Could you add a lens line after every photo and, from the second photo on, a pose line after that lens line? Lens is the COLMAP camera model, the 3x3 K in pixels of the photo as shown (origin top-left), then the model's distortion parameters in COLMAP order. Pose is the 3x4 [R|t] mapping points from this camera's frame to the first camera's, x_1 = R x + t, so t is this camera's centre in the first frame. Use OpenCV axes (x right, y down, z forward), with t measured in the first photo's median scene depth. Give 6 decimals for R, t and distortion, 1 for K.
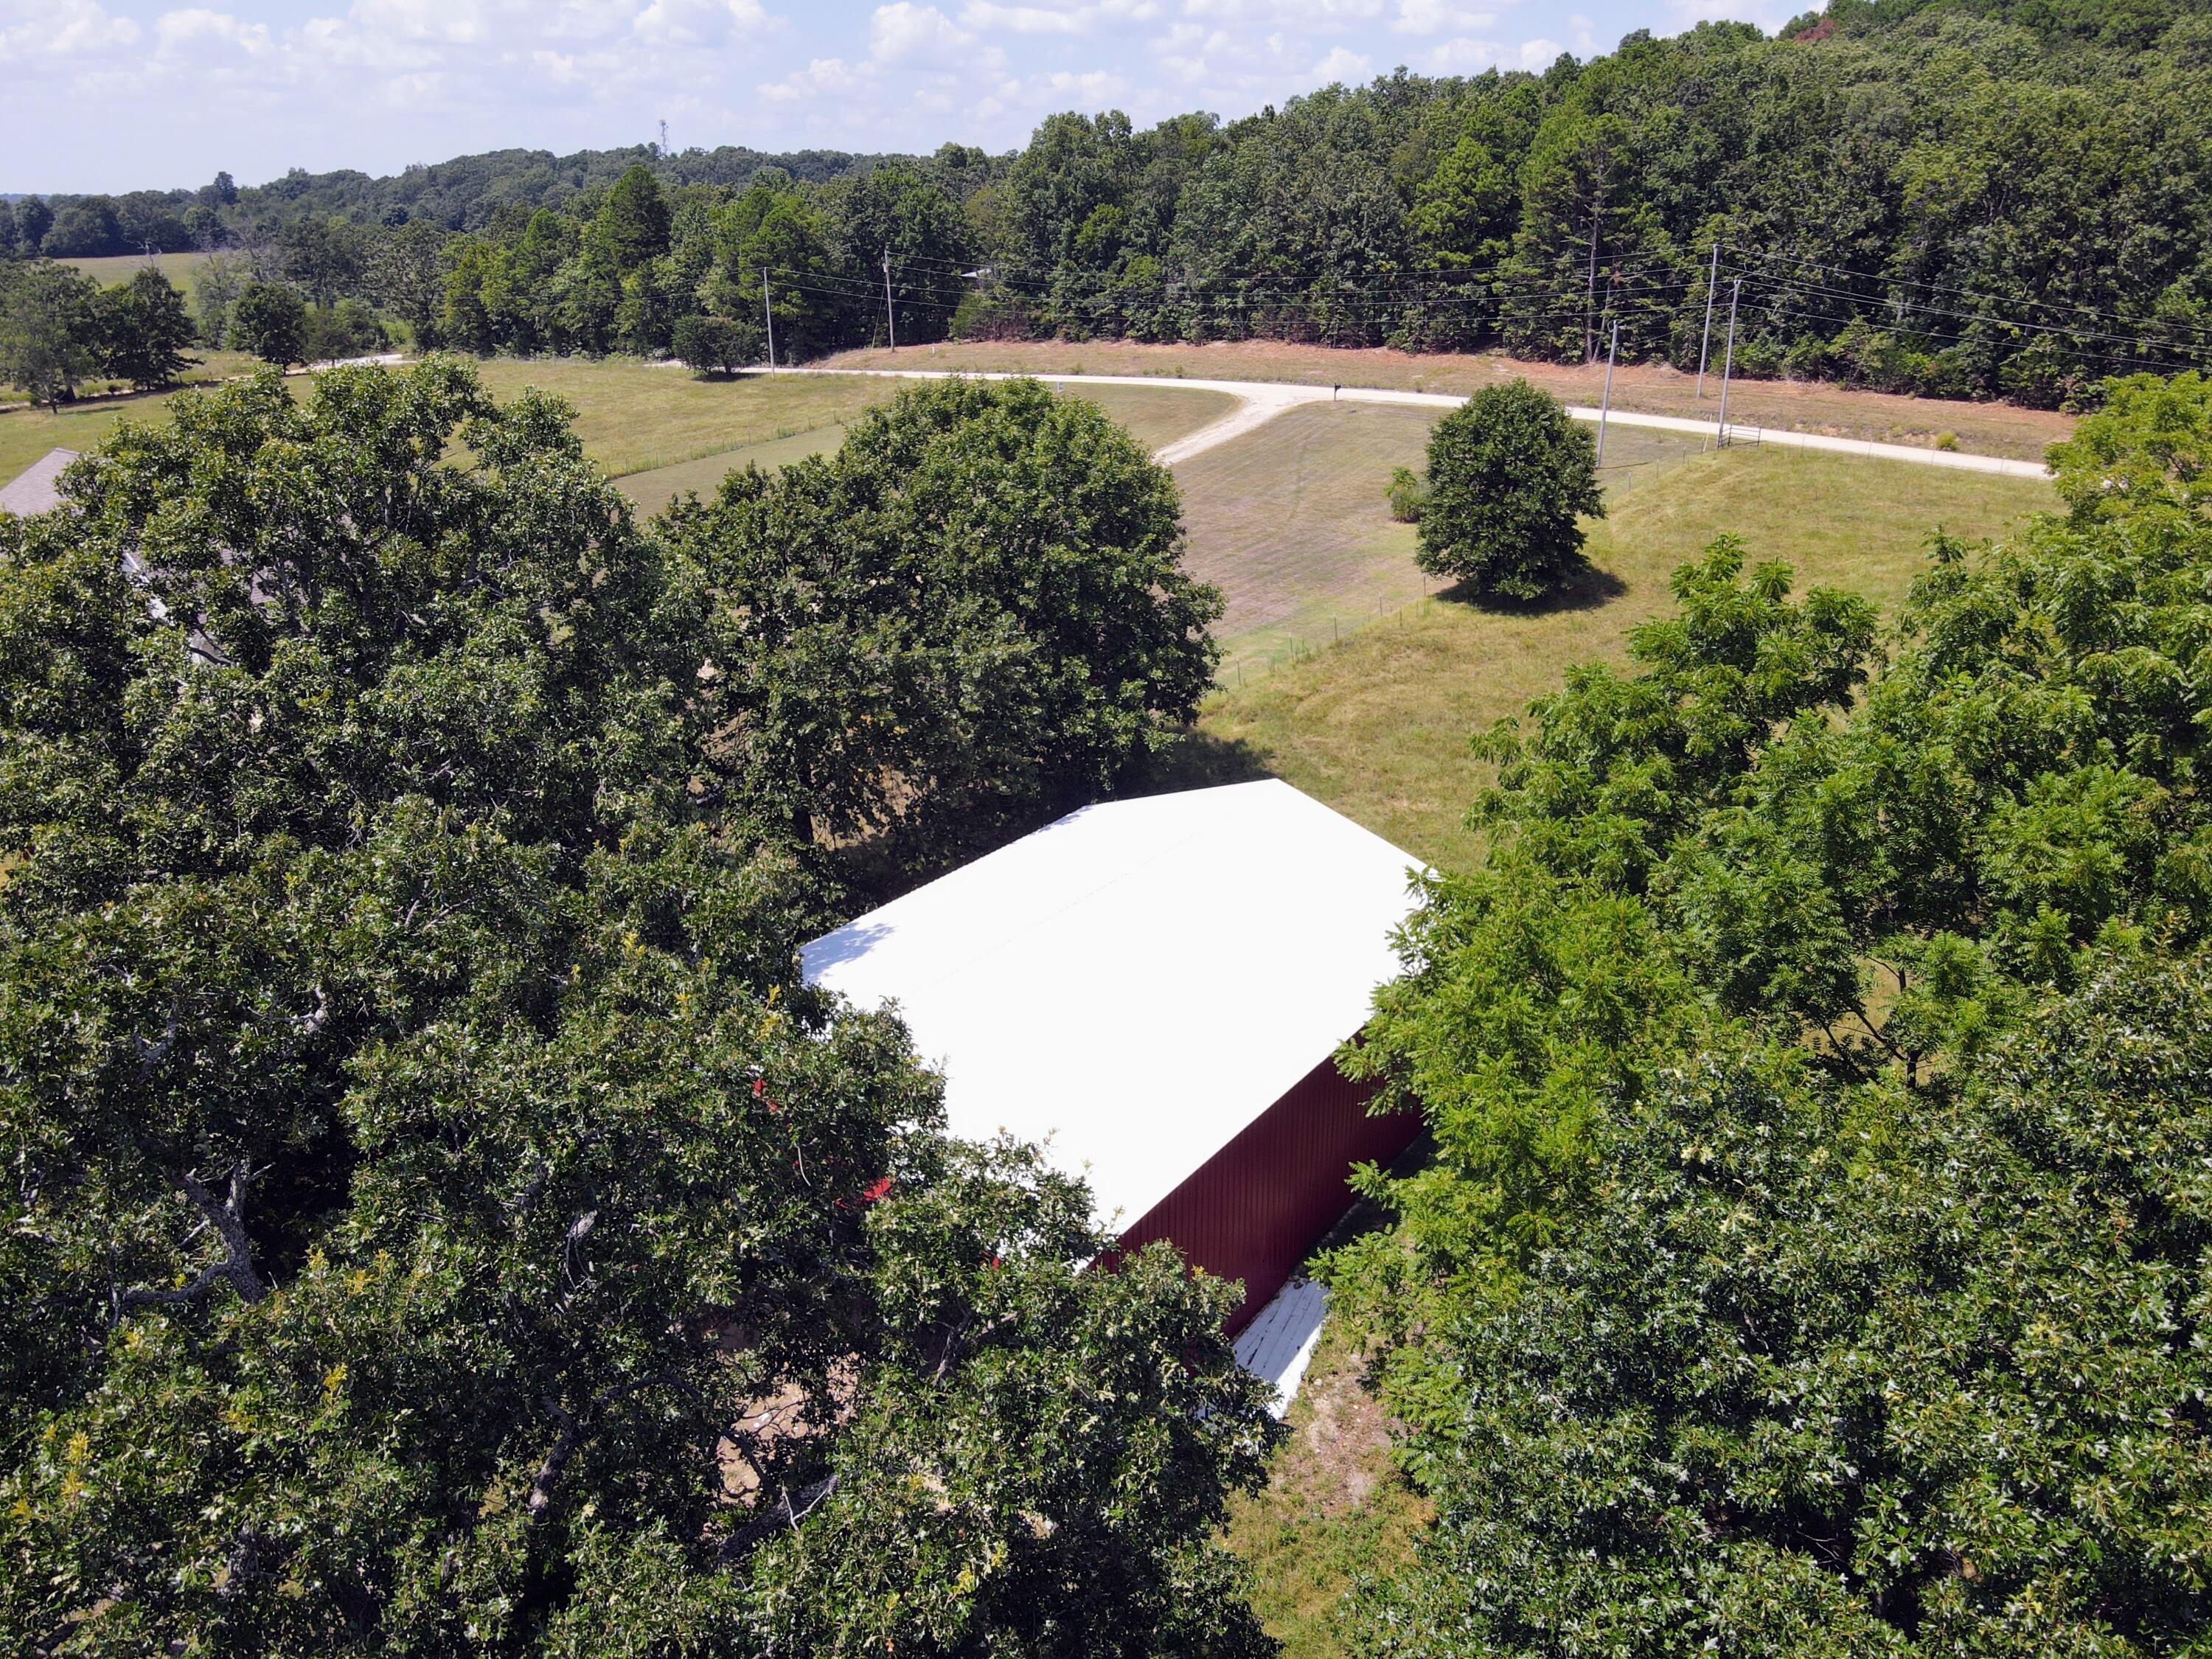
lens RADIAL K [[1634.7, 0, 1107.7], [0, 1634.7, 825.2], [0, 0, 1]] dist [-0.005583, 0.030604]
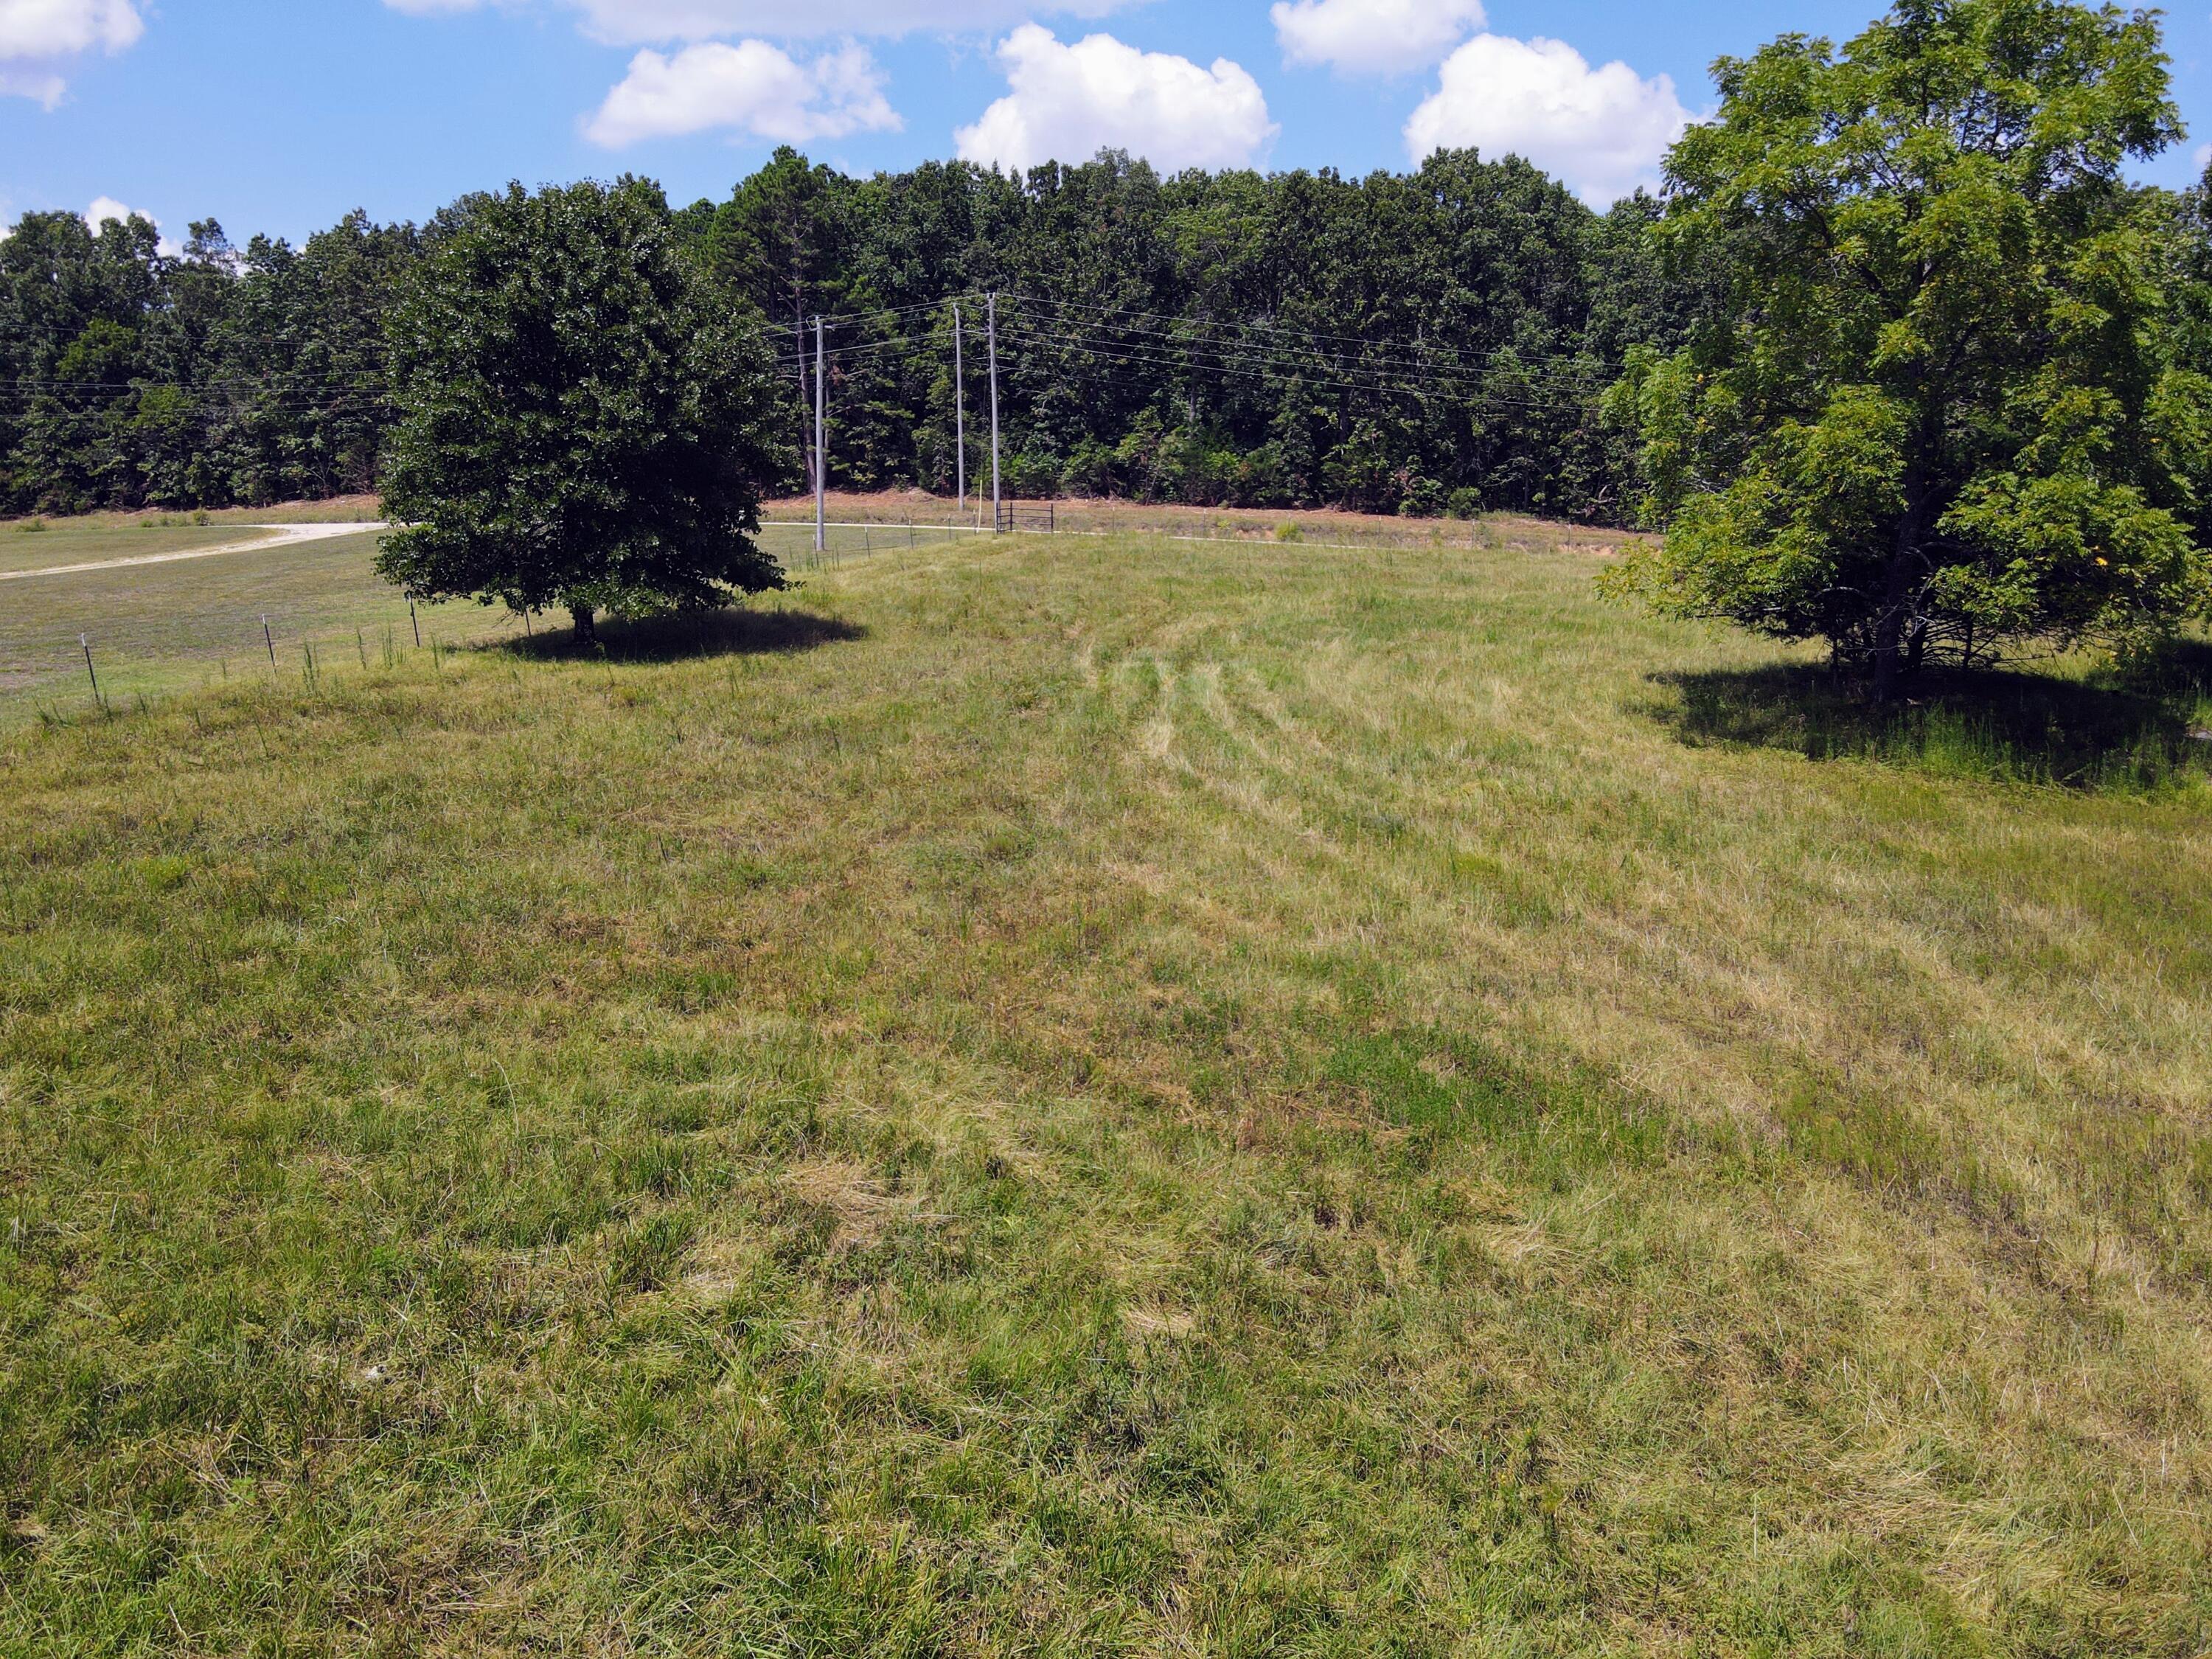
lens RADIAL K [[1634.7, 0, 1107.7], [0, 1634.7, 825.2], [0, 0, 1]] dist [-0.005583, 0.030604]
pose [[0.911956, -0.065808, 0.404975, 0.114446], [0.145436, 0.974810, -0.169099, 0.003755], [-0.383646, 0.213109, 0.898555, 0.343018]]
